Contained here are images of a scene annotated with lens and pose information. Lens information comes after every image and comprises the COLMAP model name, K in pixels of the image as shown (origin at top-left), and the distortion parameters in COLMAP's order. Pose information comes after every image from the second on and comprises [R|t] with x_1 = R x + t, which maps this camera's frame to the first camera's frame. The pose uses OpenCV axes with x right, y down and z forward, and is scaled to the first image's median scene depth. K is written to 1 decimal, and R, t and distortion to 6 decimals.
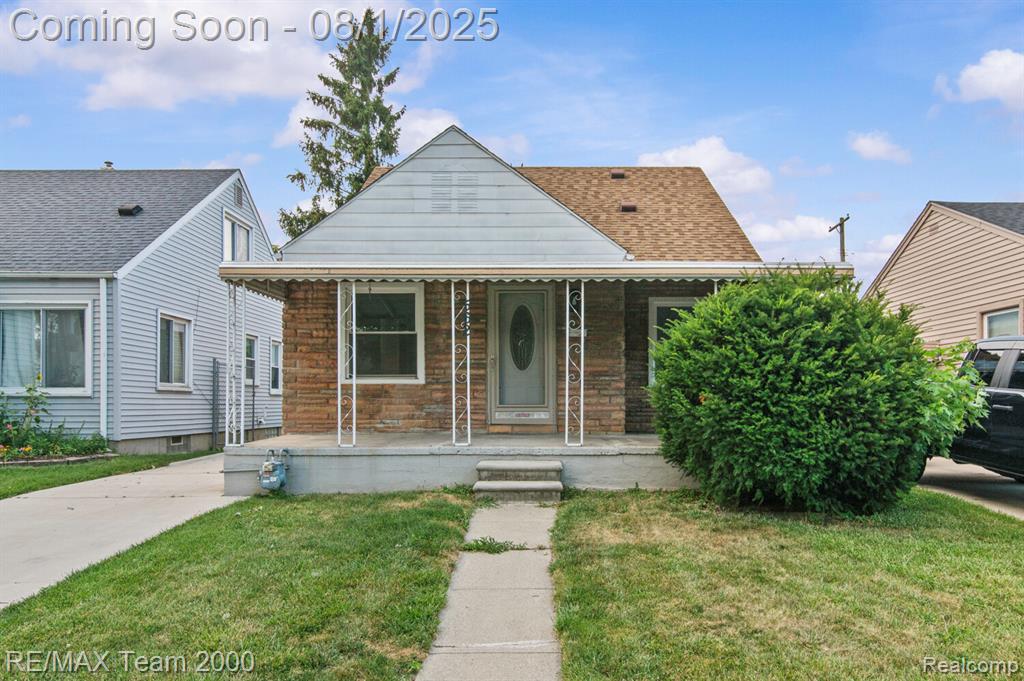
lens RADIAL K [[647.9, 0, 530.0], [0, 647.9, 405.3], [0, 0, 1]] dist [0.009048, -0.001371]
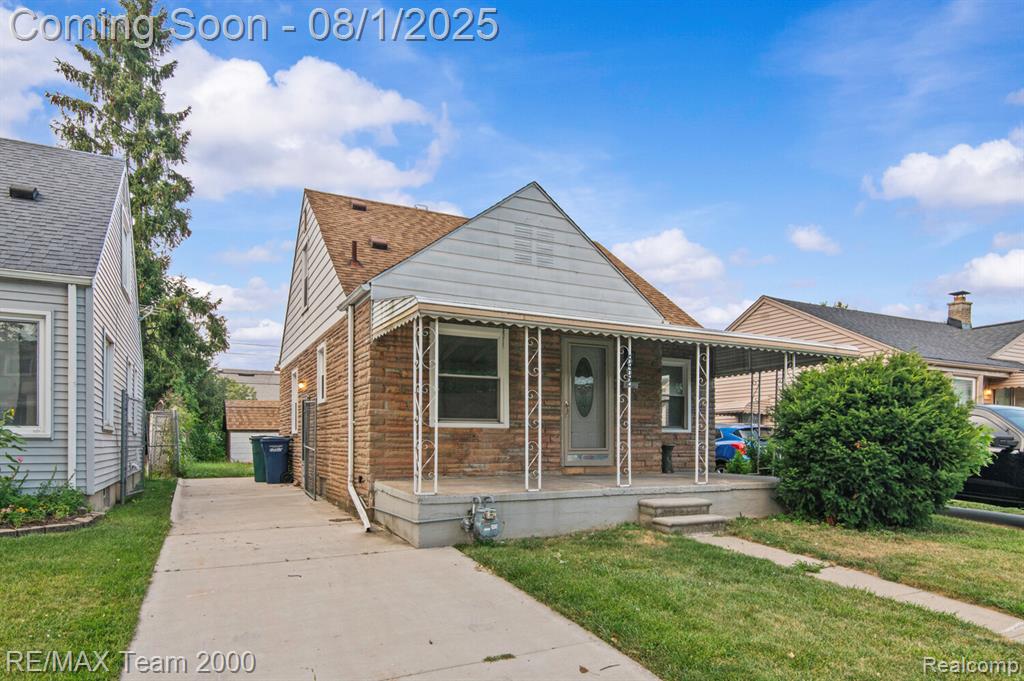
lens RADIAL K [[619.0, 0, 522.4], [0, 619.0, 450.9], [0, 0, 1]] dist [0.002651, -0.000776]
pose [[0.888651, -0.004457, 0.458563, -0.593468], [-0.000968, 0.999932, 0.011594, -0.008536], [-0.458583, -0.010747, 0.888586, 0.116089]]
